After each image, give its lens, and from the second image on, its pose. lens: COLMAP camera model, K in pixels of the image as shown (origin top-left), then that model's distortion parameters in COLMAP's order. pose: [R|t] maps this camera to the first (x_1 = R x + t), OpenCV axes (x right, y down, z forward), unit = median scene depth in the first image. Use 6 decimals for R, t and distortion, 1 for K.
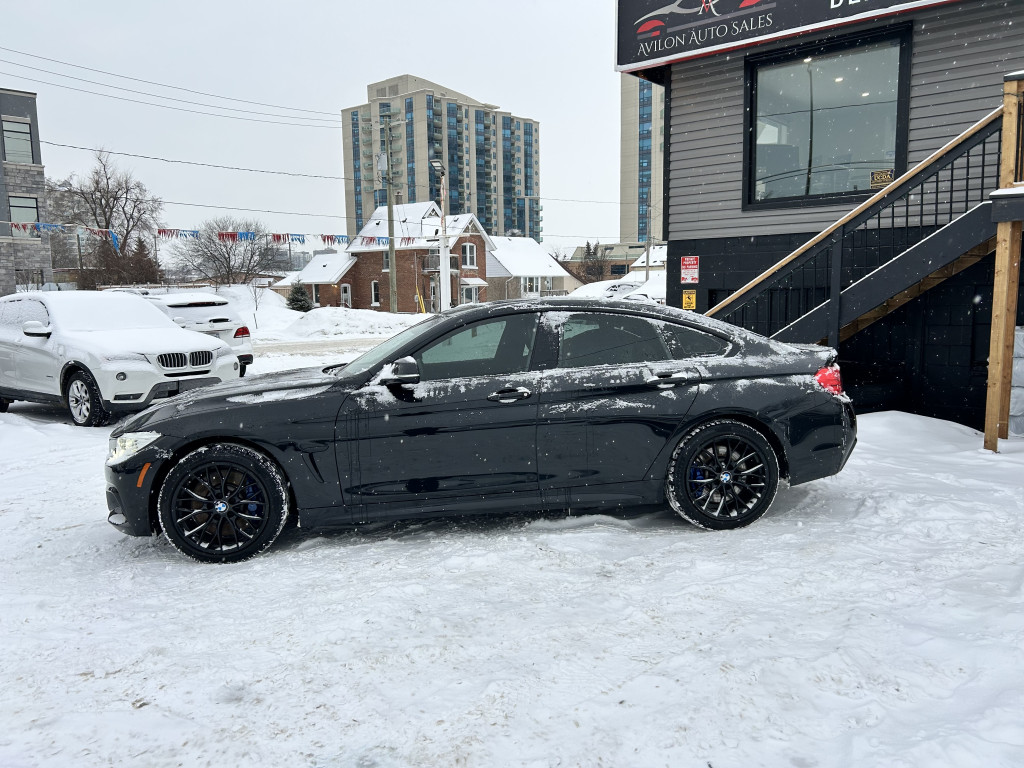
lens RADIAL K [[771.3, 0, 510.1], [0, 771.3, 380.1], [0, 0, 1]] dist [0.045896, -0.045848]
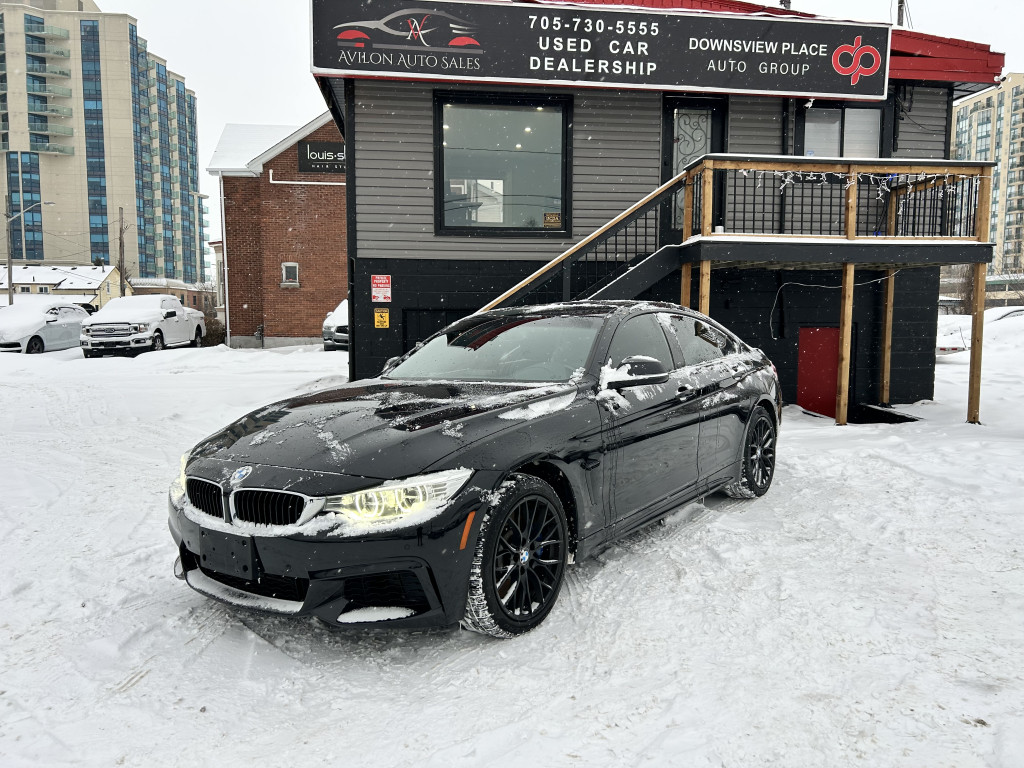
lens RADIAL K [[771.3, 0, 517.8], [0, 771.3, 387.5], [0, 0, 1]] dist [0.045896, -0.045848]
pose [[0.686904, -0.049632, 0.725051, -0.276024], [0.072897, 0.997339, -0.000791, -0.000934], [-0.723083, 0.053397, 0.688694, 0.140968]]
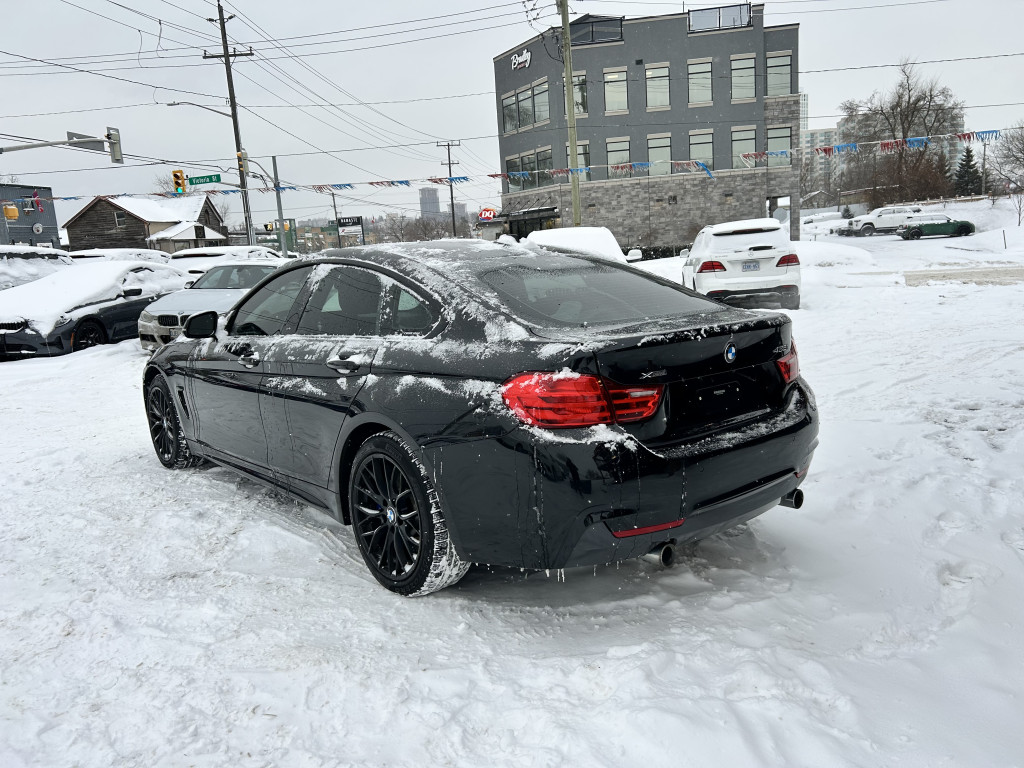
lens RADIAL K [[771.3, 0, 506.6], [0, 771.3, 374.4], [0, 0, 1]] dist [0.045896, -0.045848]
pose [[0.541707, 0.125382, -0.831164, 0.285443], [-0.043593, 0.991672, 0.121183, -0.026928], [0.839436, -0.029413, 0.542661, 0.234635]]
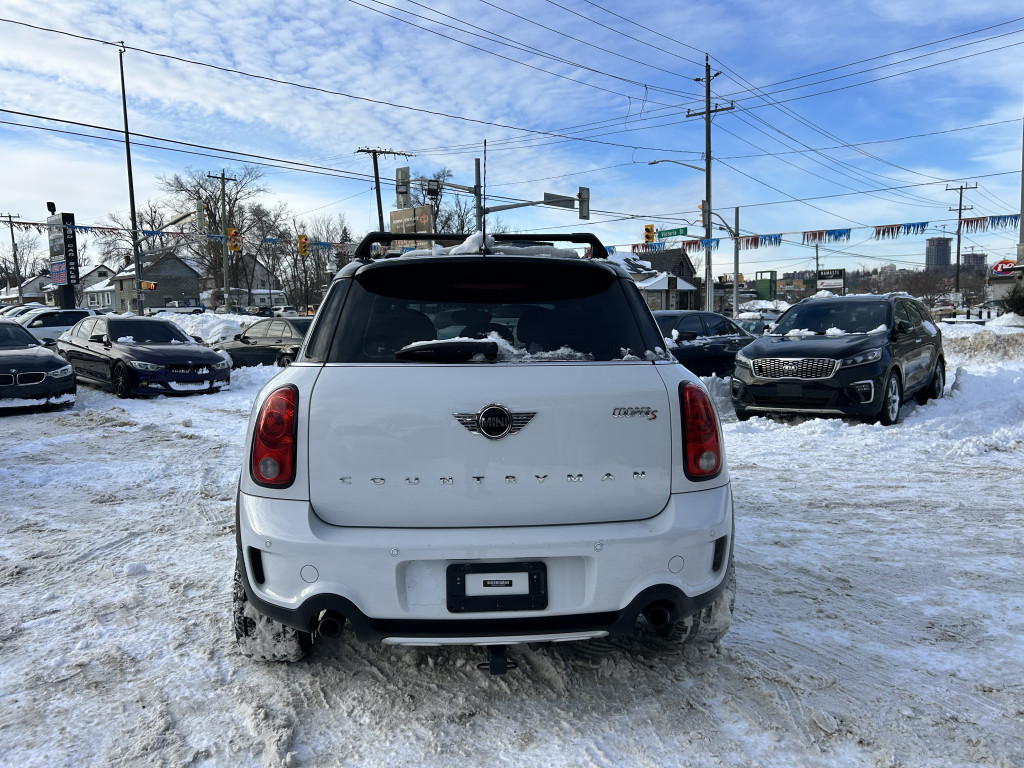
lens RADIAL K [[771.3, 0, 501.2], [0, 771.3, 384.5], [0, 0, 1]] dist [0.045896, -0.045848]
pose [[-0.029549, 0.108596, -0.993647, 0.222228], [-0.092535, 0.989515, 0.110897, -0.038776], [0.995271, 0.095224, -0.019190, 0.347498]]
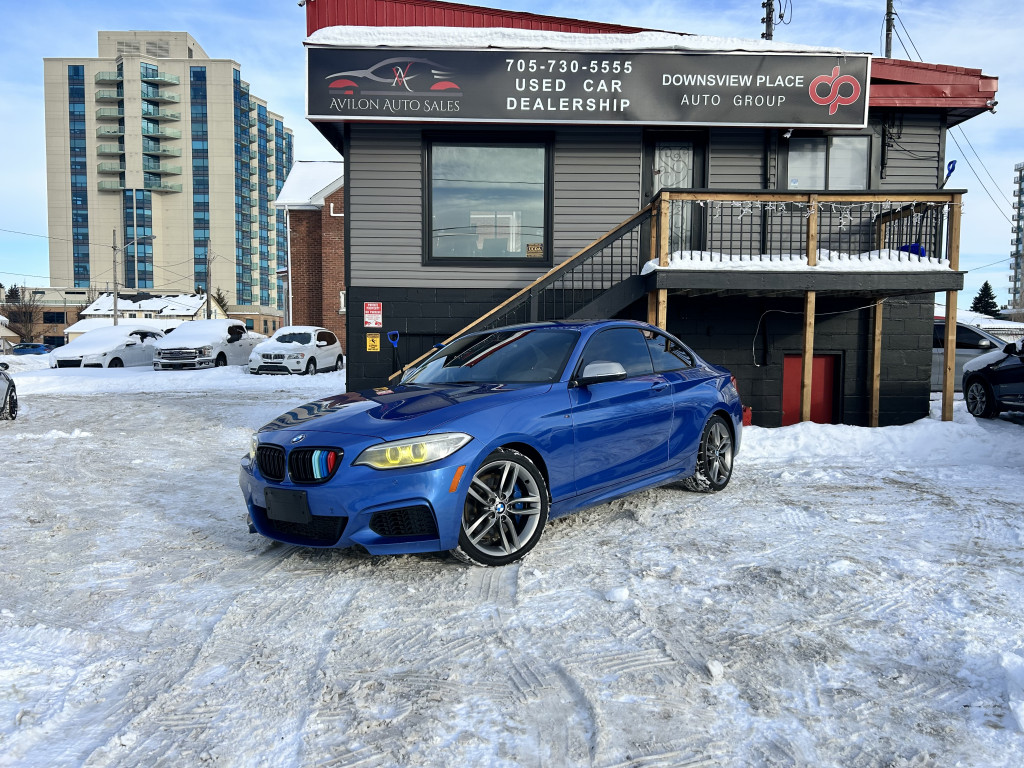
lens RADIAL K [[771.3, 0, 505.7], [0, 771.3, 396.8], [0, 0, 1]] dist [0.045896, -0.045848]
pose [[0.772439, -0.021971, 0.634709, -0.226051], [0.054078, 0.998047, -0.031264, 0.010744], [-0.632783, 0.058473, 0.772118, 0.045206]]
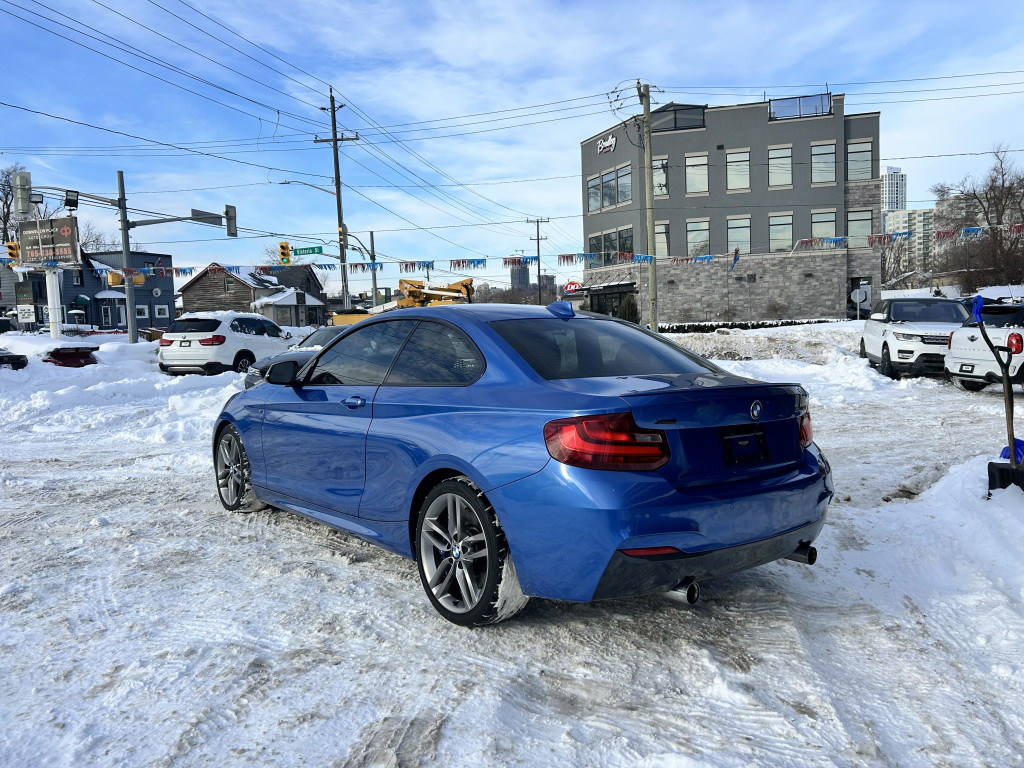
lens RADIAL K [[771.3, 0, 518.5], [0, 771.3, 376.1], [0, 0, 1]] dist [0.045896, -0.045848]
pose [[0.457399, 0.067929, -0.886663, 0.366293], [-0.073527, 0.996553, 0.038418, -0.027724], [0.886216, 0.047621, 0.460817, 0.220779]]
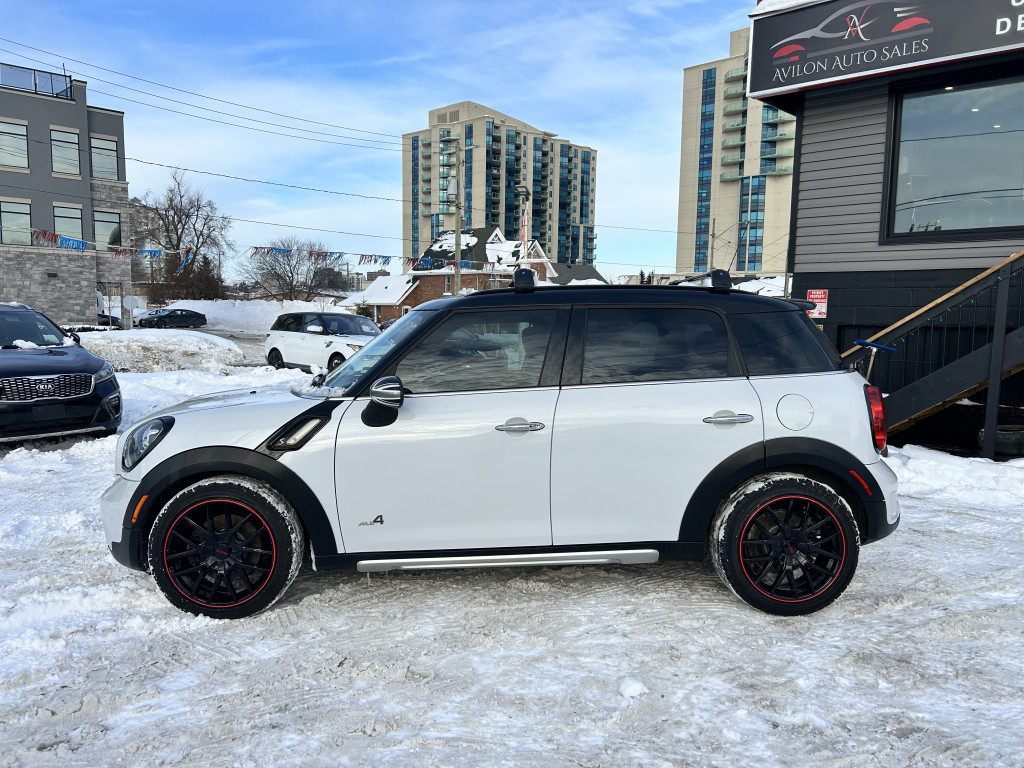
lens RADIAL K [[771.3, 0, 510.6], [0, 771.3, 390.4], [0, 0, 1]] dist [0.045896, -0.045848]
pose [[0.997606, 0.038195, -0.057649, -0.062606], [-0.039328, 0.999053, -0.018637, -0.002226], [0.056882, 0.020859, 0.998163, 0.017768]]
